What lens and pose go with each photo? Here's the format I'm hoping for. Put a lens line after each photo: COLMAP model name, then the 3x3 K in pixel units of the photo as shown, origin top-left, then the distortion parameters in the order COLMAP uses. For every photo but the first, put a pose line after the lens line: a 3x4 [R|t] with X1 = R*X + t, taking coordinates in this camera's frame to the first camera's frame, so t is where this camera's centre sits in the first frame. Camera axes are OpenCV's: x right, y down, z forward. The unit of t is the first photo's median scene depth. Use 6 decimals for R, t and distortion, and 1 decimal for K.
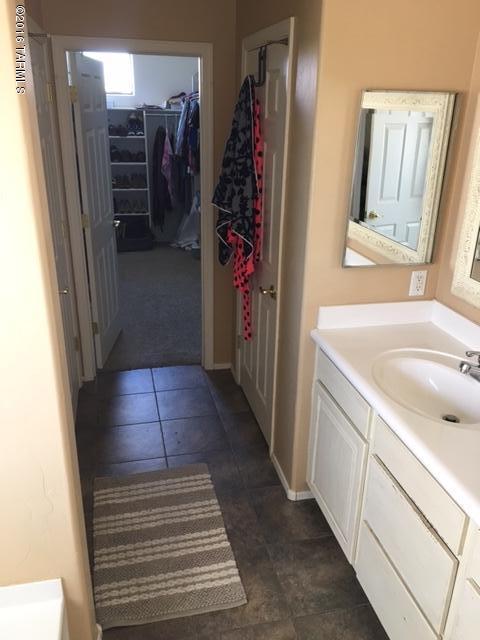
lens RADIAL K [[533.0, 0, 239.9], [0, 533.0, 321.1], [0, 0, 1]] dist [0.015129, 0.005558]
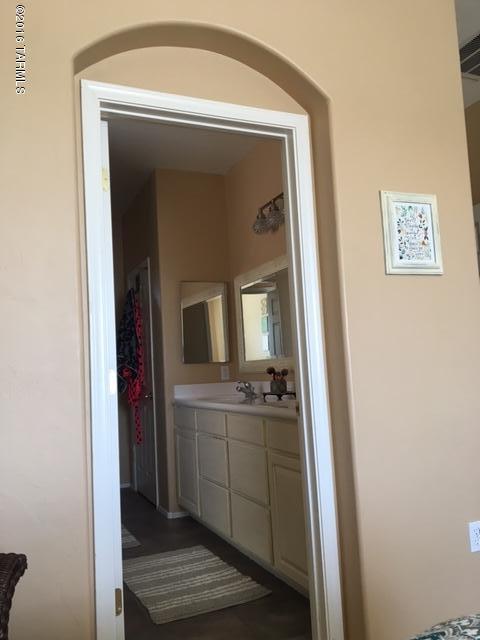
lens RADIAL K [[533.0, 0, 240.5], [0, 533.0, 319.9], [0, 0, 1]] dist [0.015129, 0.005558]
pose [[0.979127, -0.050864, 0.196780, 0.019419], [0.136761, 0.881091, -0.452742, 0.547705], [-0.150353, 0.470204, 0.869657, -0.652178]]
